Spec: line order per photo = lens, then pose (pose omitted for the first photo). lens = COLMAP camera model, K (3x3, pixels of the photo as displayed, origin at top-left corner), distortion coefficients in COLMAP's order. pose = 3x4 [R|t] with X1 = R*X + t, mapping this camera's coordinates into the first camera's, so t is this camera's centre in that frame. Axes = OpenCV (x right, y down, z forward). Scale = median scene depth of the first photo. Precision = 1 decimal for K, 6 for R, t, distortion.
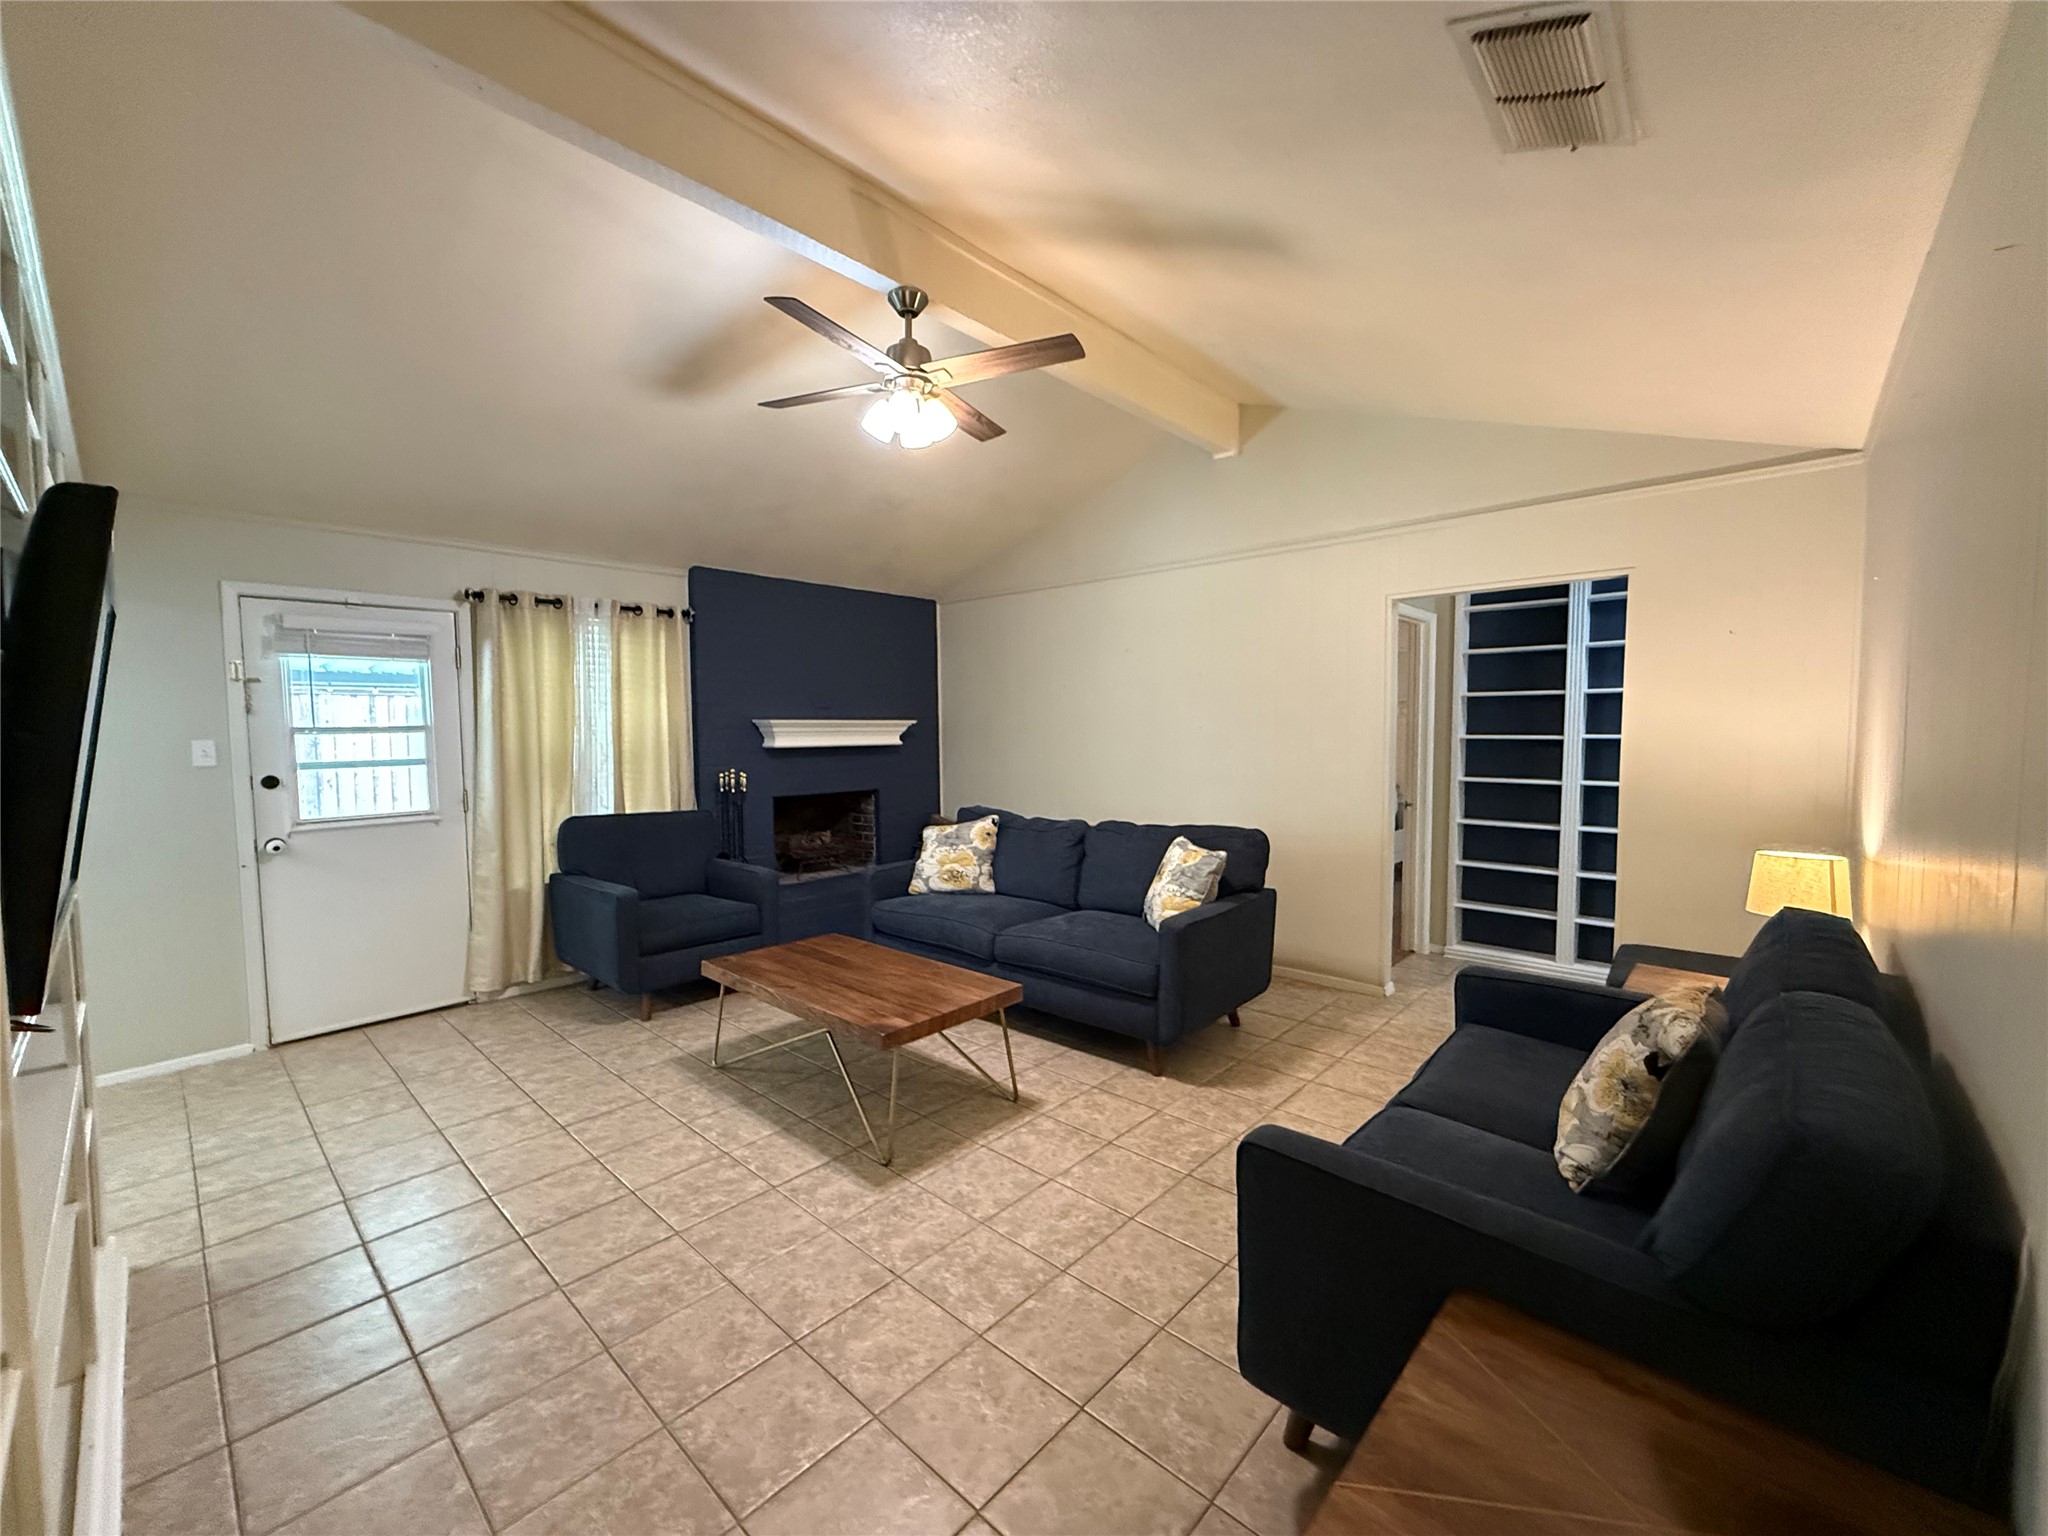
lens RADIAL K [[820.3, 0, 1022.6], [0, 820.3, 767.3], [0, 0, 1]] dist [0.000086, -0.000013]
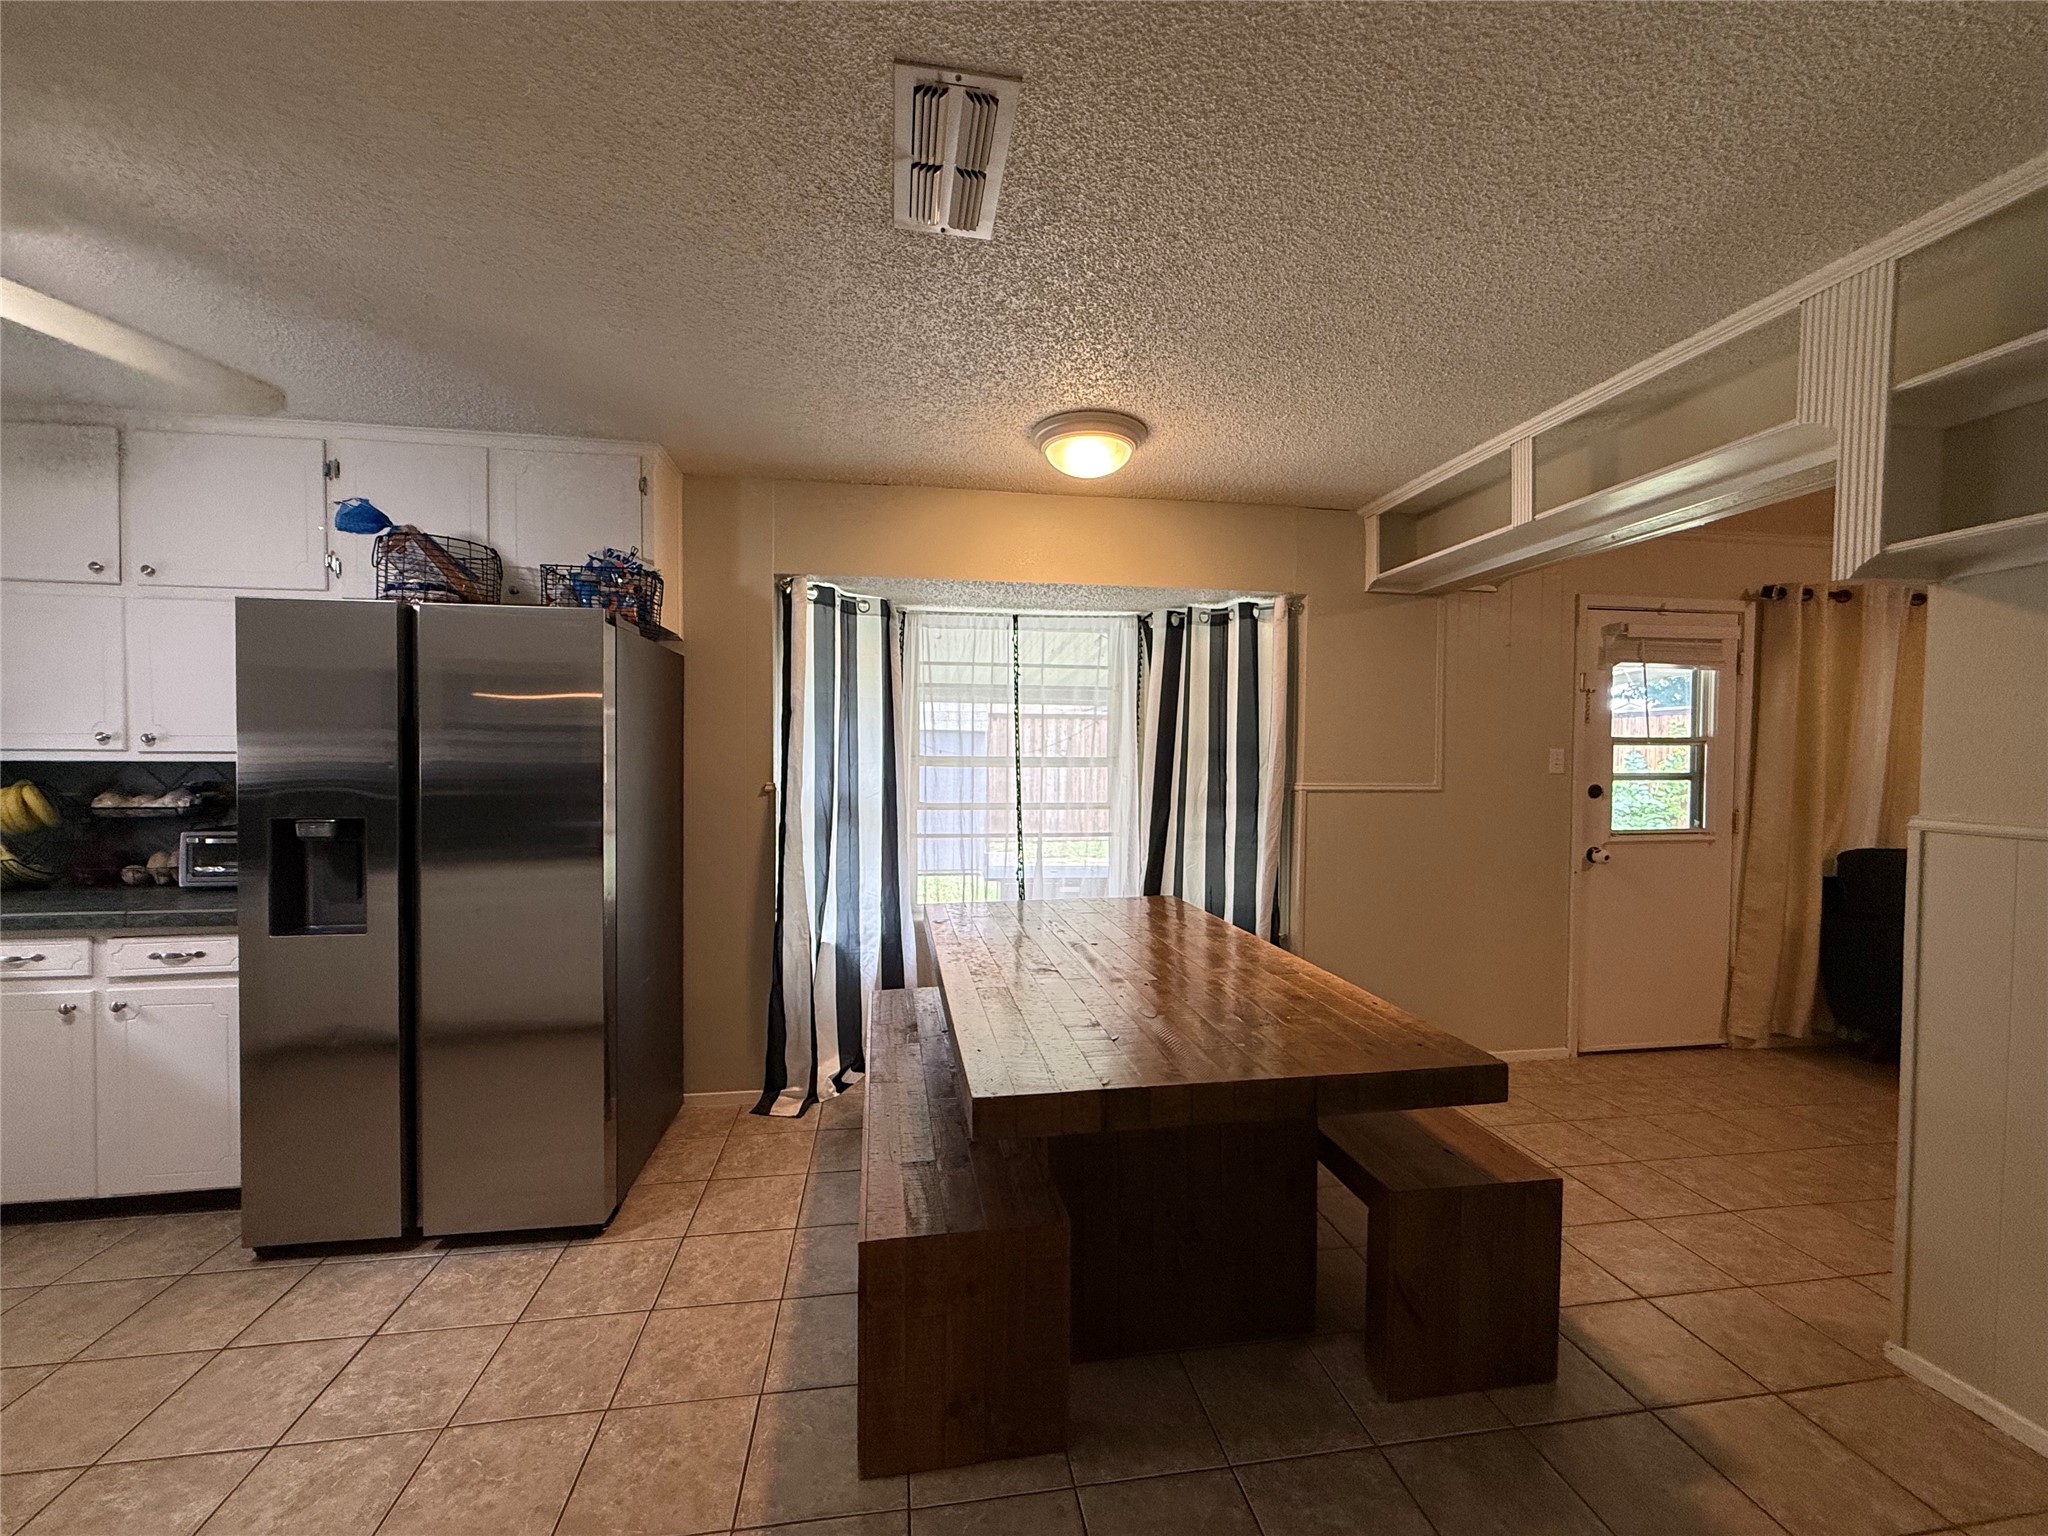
lens RADIAL K [[820.3, 0, 1018.8], [0, 820.3, 772.3], [0, 0, 1]] dist [0.000086, -0.000013]
pose [[0.781411, 0.031701, -0.623210, -0.749058], [-0.049311, 0.998723, -0.011027, 0.035928], [0.622065, 0.039348, 0.781976, -0.200739]]
